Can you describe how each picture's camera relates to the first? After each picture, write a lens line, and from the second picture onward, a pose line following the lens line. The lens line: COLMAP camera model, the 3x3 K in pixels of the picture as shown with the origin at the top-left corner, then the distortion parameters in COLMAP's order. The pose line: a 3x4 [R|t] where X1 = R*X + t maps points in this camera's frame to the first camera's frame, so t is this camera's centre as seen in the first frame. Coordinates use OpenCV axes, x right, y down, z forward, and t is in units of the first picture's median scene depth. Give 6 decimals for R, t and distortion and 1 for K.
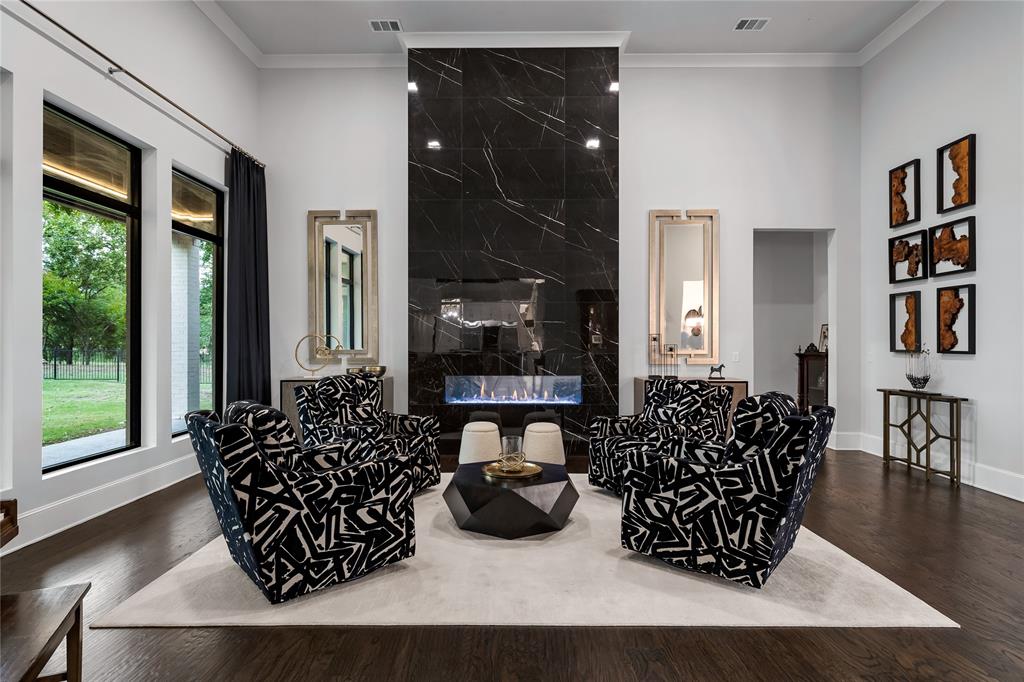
lens RADIAL K [[546.7, 0, 512.0], [0, 546.7, 341.0], [0, 0, 1]] dist [-0.002661, -0.000389]
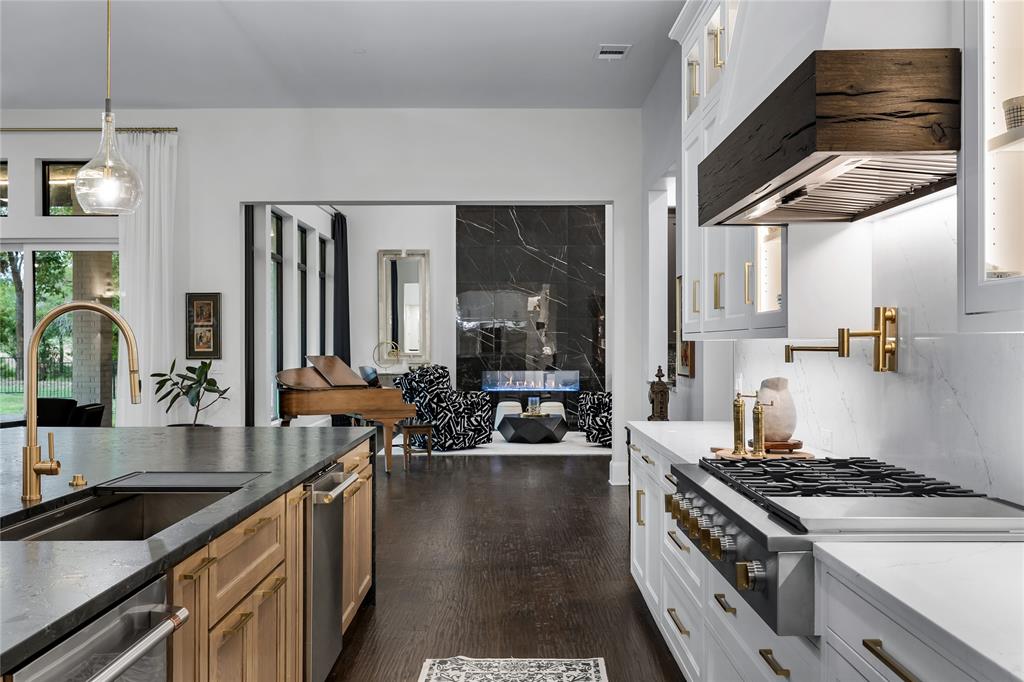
lens RADIAL K [[930.7, 0, 512.0], [0, 930.7, 341.0], [0, 0, 1]] dist [-0.000853, -0.009947]
pose [[0.999998, -0.001311, 0.001503, -0.101874], [0.001320, 0.999981, -0.005990, 0.000119], [-0.001495, 0.005992, 0.999981, -2.801574]]
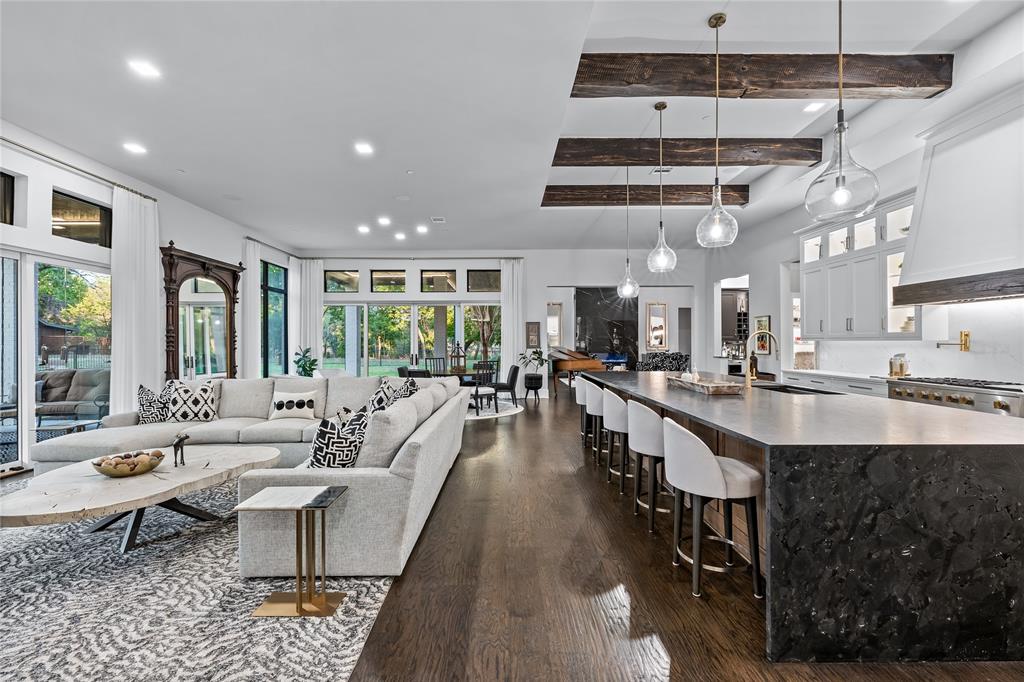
lens RADIAL K [[426.9, 0, 512.0], [0, 426.9, 341.0], [0, 0, 1]] dist [-0.012187, -0.000113]
pose [[0.999970, -0.002669, 0.007205, -1.252970], [0.002701, 0.999986, -0.004519, -0.002681], [-0.007193, 0.004538, 0.999964, -3.287478]]
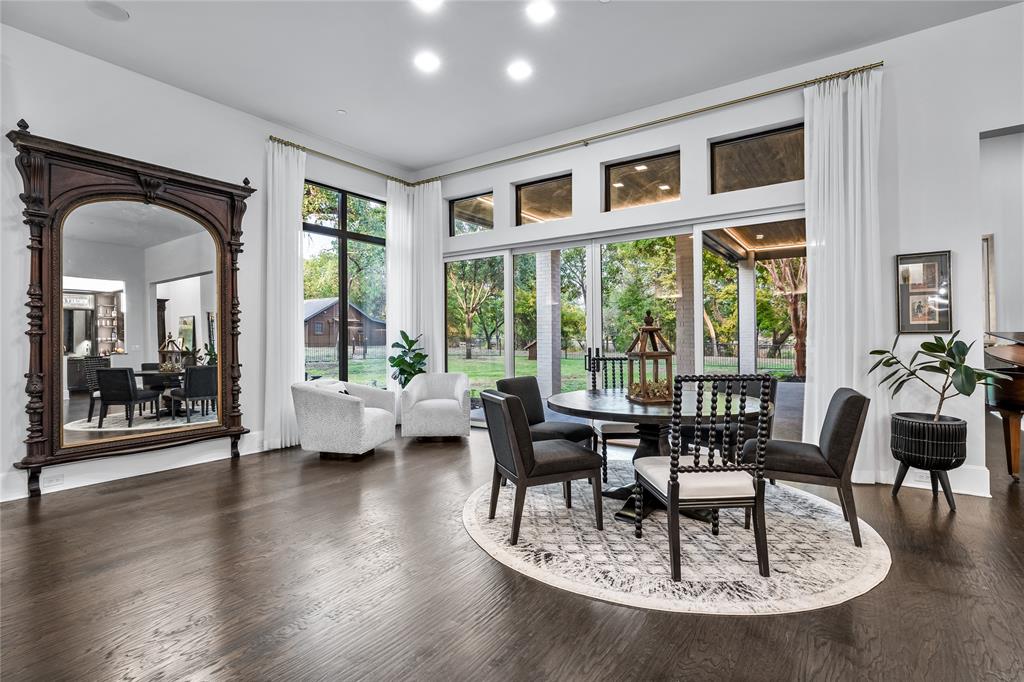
lens RADIAL K [[495.6, 0, 510.4], [0, 495.6, 331.3], [0, 0, 1]] dist [0.003759, 0.000890]
pose [[0.817618, -0.011267, -0.575650, -1.193054], [0.005330, 0.999914, -0.012001, 0.042335], [0.575736, 0.006744, 0.817608, -1.559844]]
